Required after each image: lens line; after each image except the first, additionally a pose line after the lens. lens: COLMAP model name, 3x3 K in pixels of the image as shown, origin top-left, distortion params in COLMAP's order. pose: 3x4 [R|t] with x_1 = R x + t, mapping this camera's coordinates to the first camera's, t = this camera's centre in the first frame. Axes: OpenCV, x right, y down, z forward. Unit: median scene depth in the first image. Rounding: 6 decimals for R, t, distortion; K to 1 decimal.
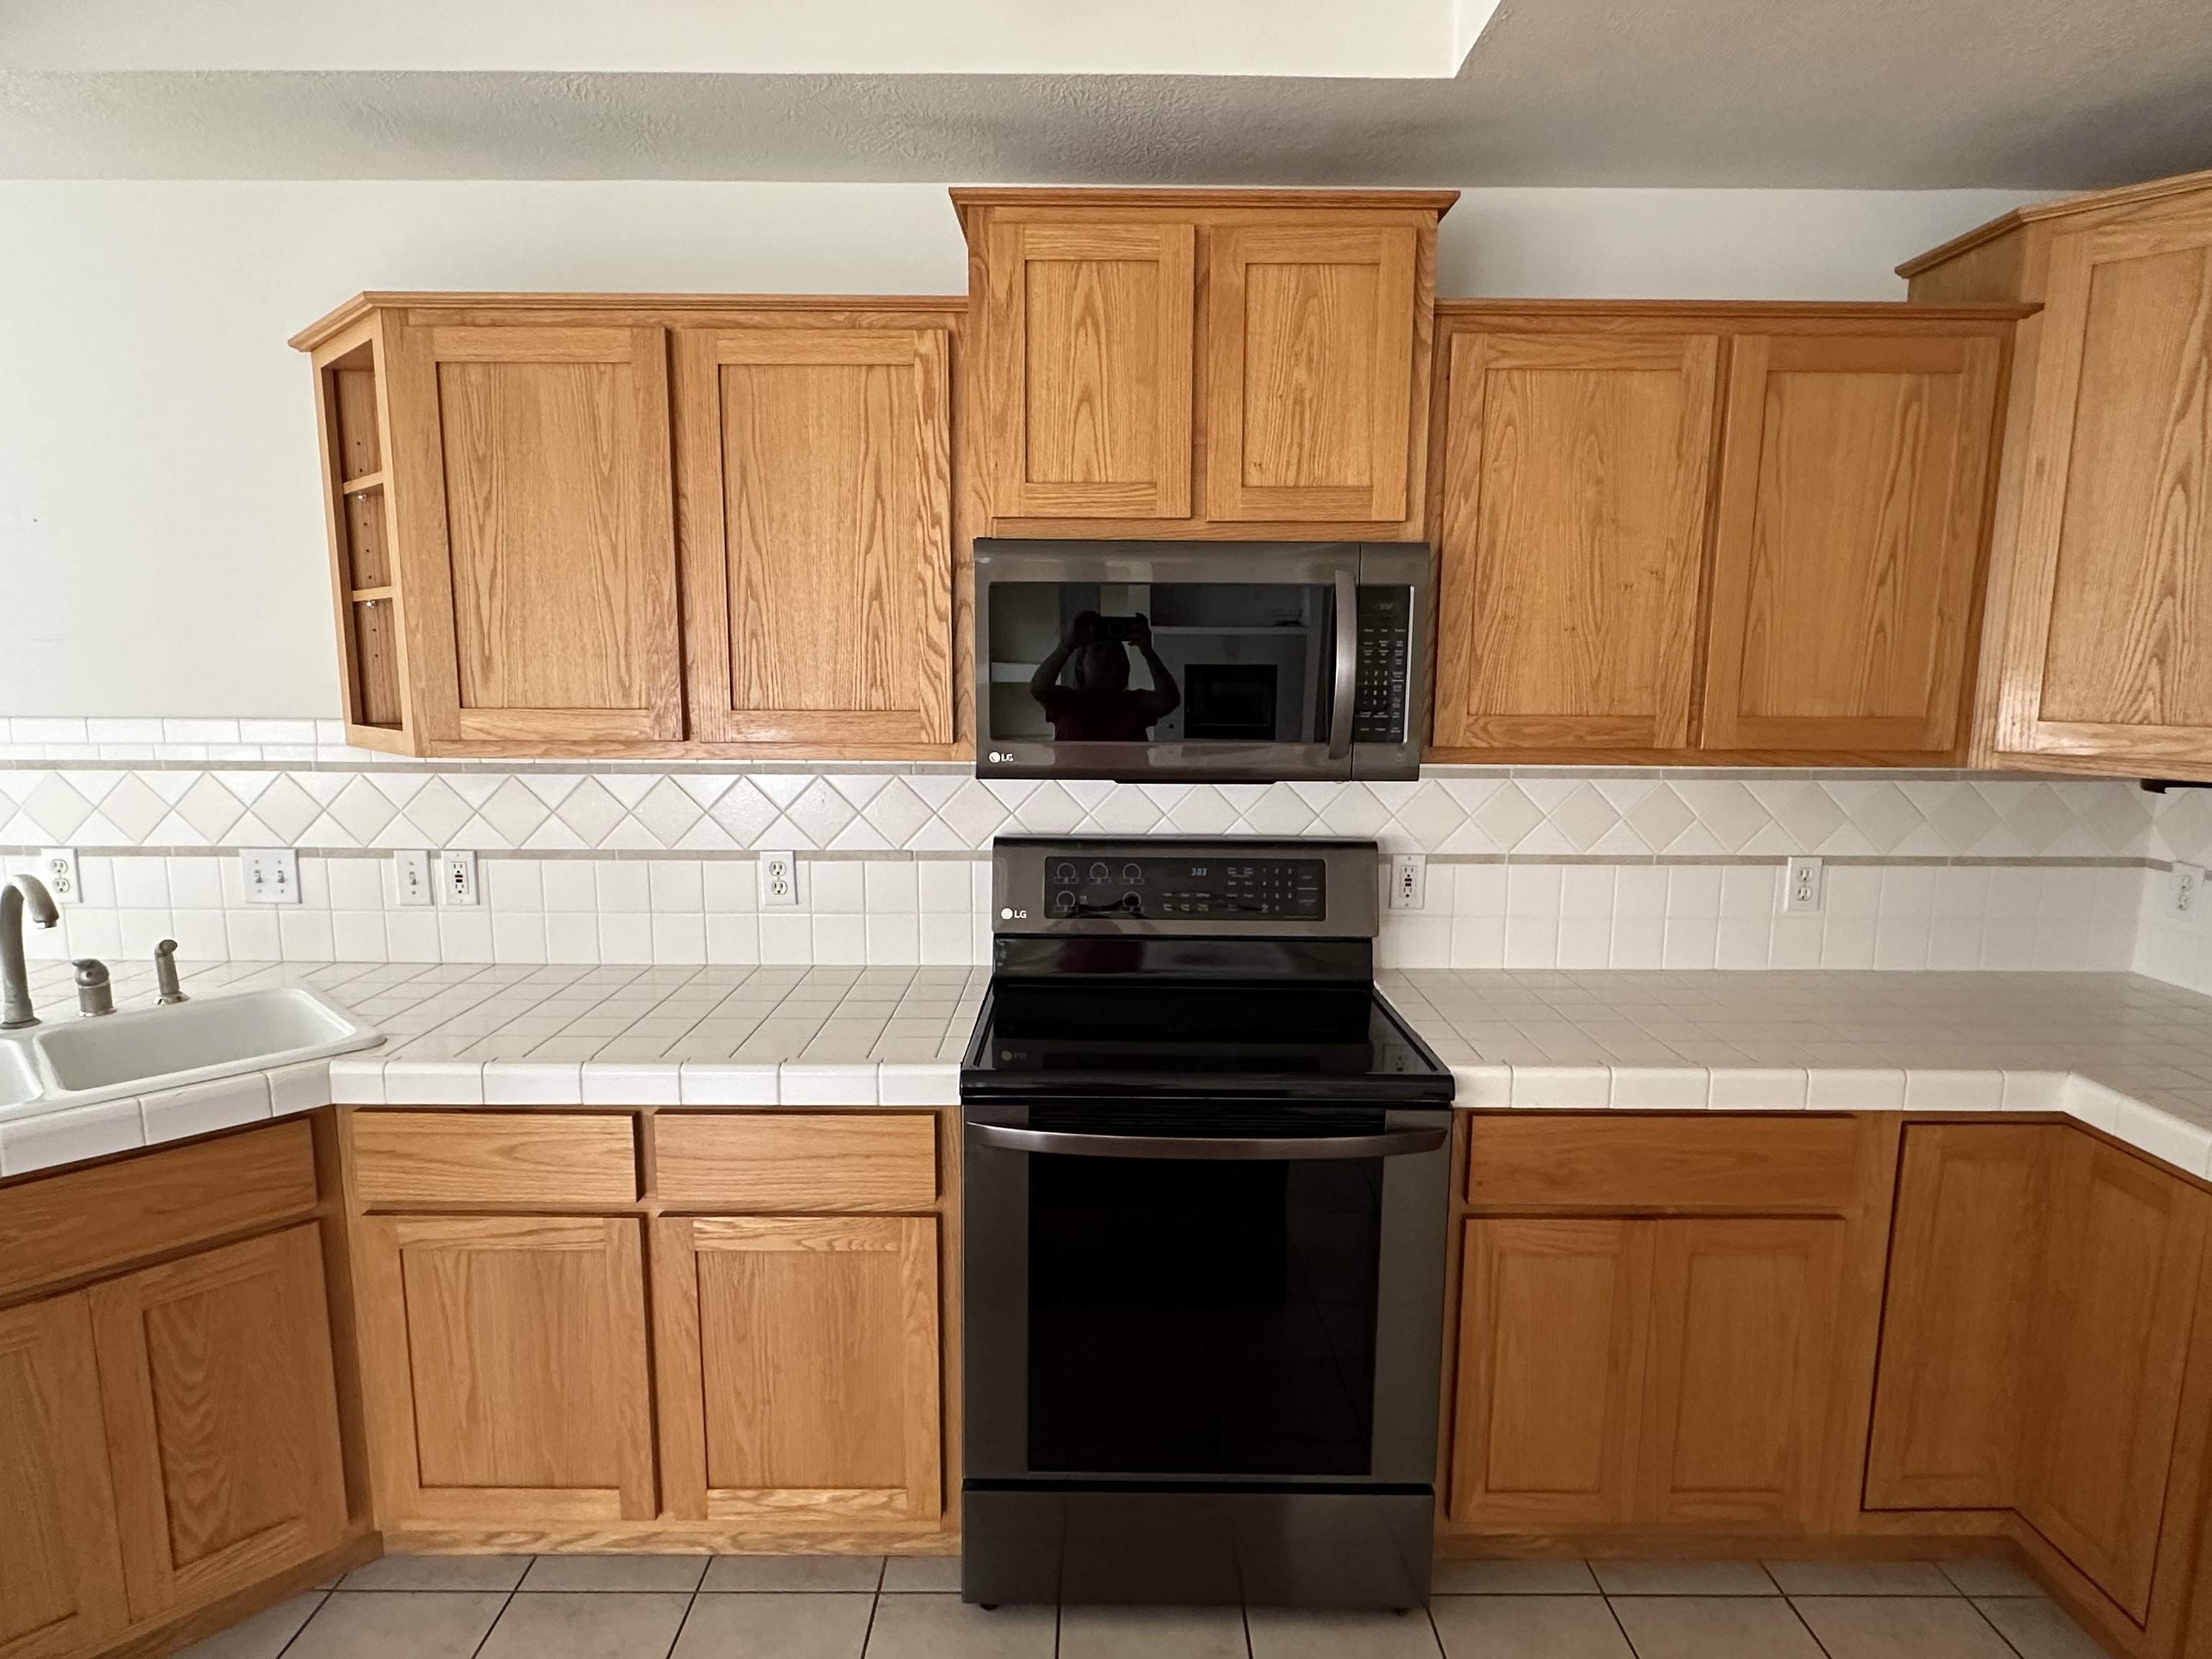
lens RADIAL K [[1222.4, 0, 1101.8], [0, 1222.4, 827.7], [0, 0, 1]] dist [0.003419, -0.000117]
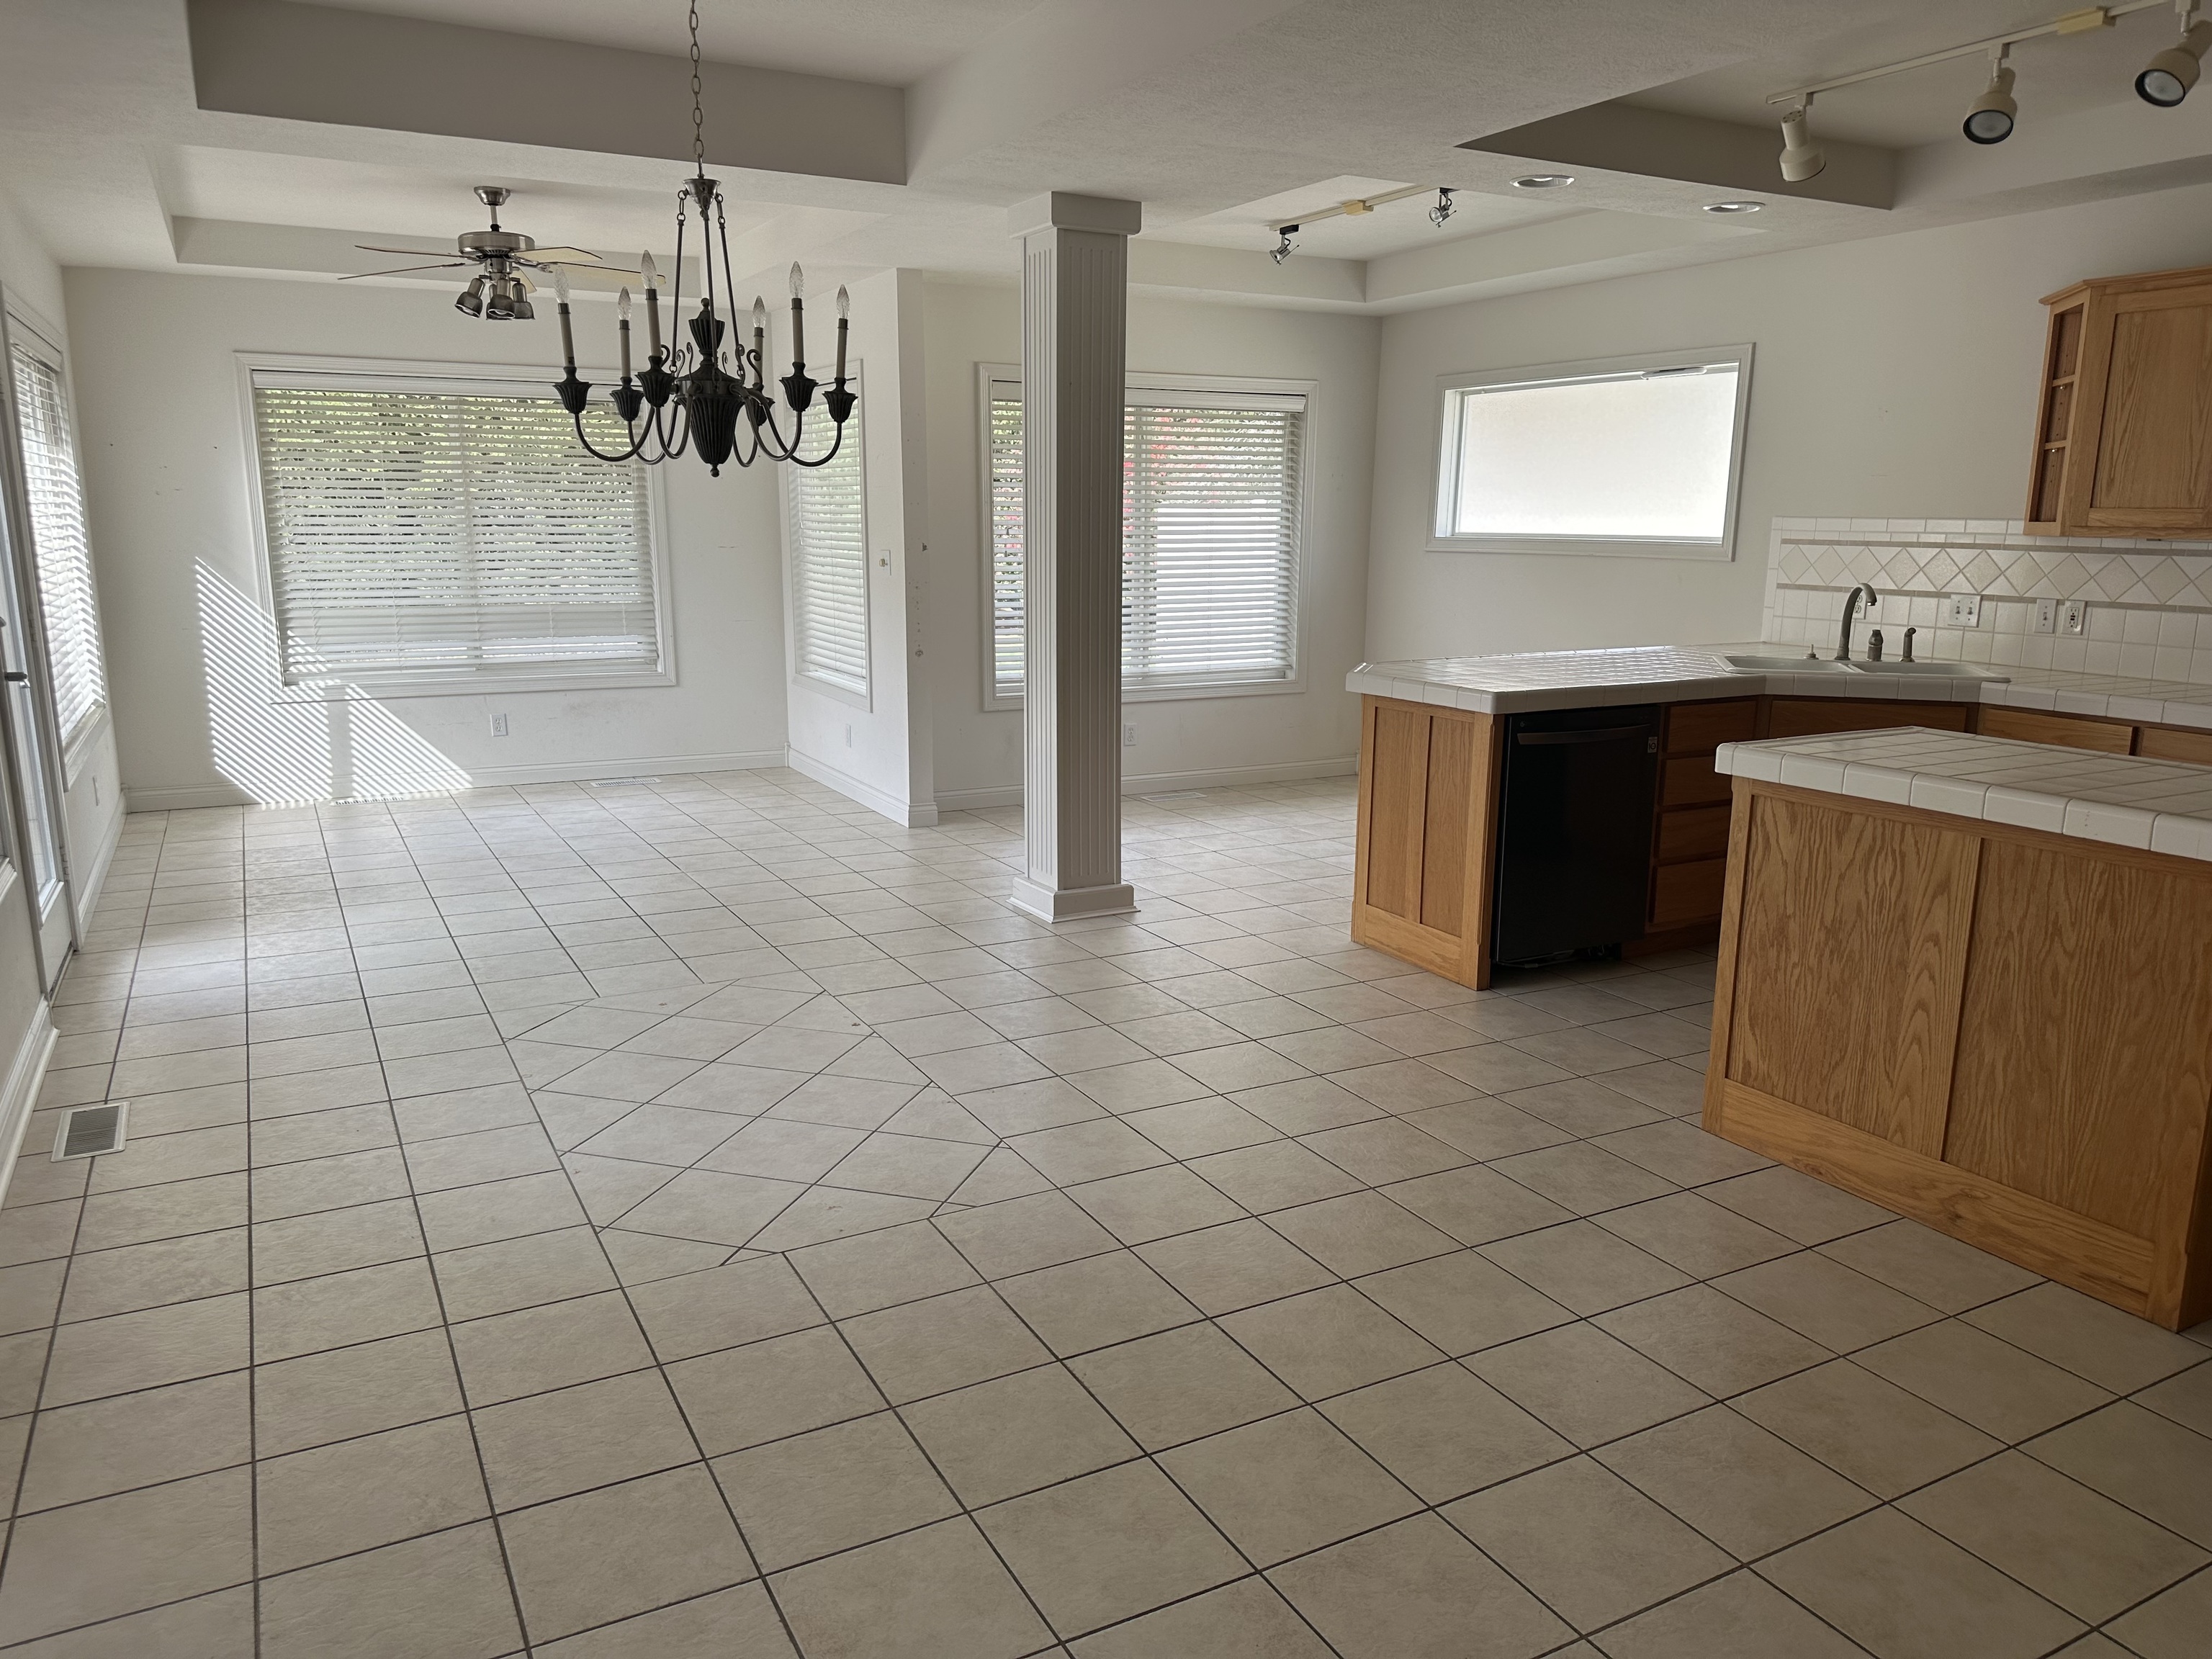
lens RADIAL K [[1564.3, 0, 1107.5], [0, 1564.3, 828.5], [0, 0, 1]] dist [0.043107, -0.041498]
pose [[0.475497, 0.177006, -0.861726, 0.817142], [-0.135540, 0.982593, 0.127042, 0.249009], [0.869213, 0.056390, 0.491212, -1.278082]]
